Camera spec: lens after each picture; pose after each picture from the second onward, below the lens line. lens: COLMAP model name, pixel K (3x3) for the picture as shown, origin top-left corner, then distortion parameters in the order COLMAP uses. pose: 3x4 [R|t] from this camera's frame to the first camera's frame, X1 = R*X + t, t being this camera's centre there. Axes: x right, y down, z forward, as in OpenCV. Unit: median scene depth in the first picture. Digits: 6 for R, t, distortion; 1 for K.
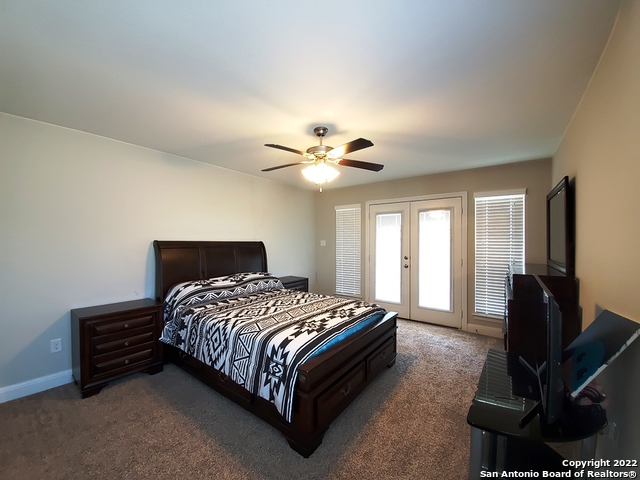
lens RADIAL K [[255.4, 0, 320.1], [0, 255.4, 242.1], [0, 0, 1]] dist [-0.001120, -0.001390]
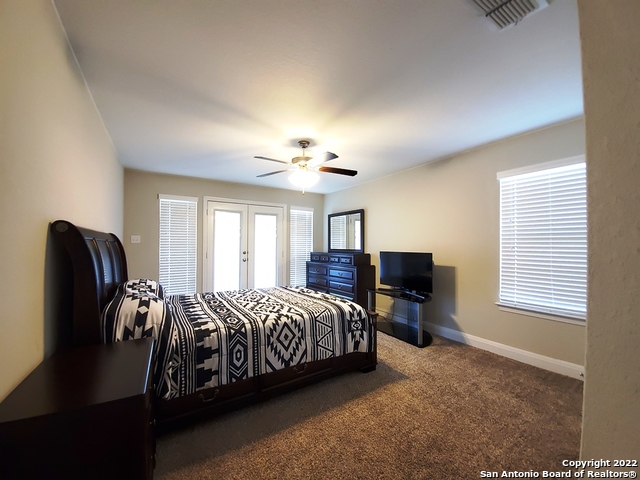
lens RADIAL K [[255.4, 0, 319.6], [0, 255.4, 241.2], [0, 0, 1]] dist [-0.001120, -0.001390]
pose [[0.355065, 0.011688, 0.934768, -0.679016], [0.003126, 0.999901, -0.013689, 0.028818], [-0.934836, 0.007782, 0.354994, 0.310157]]
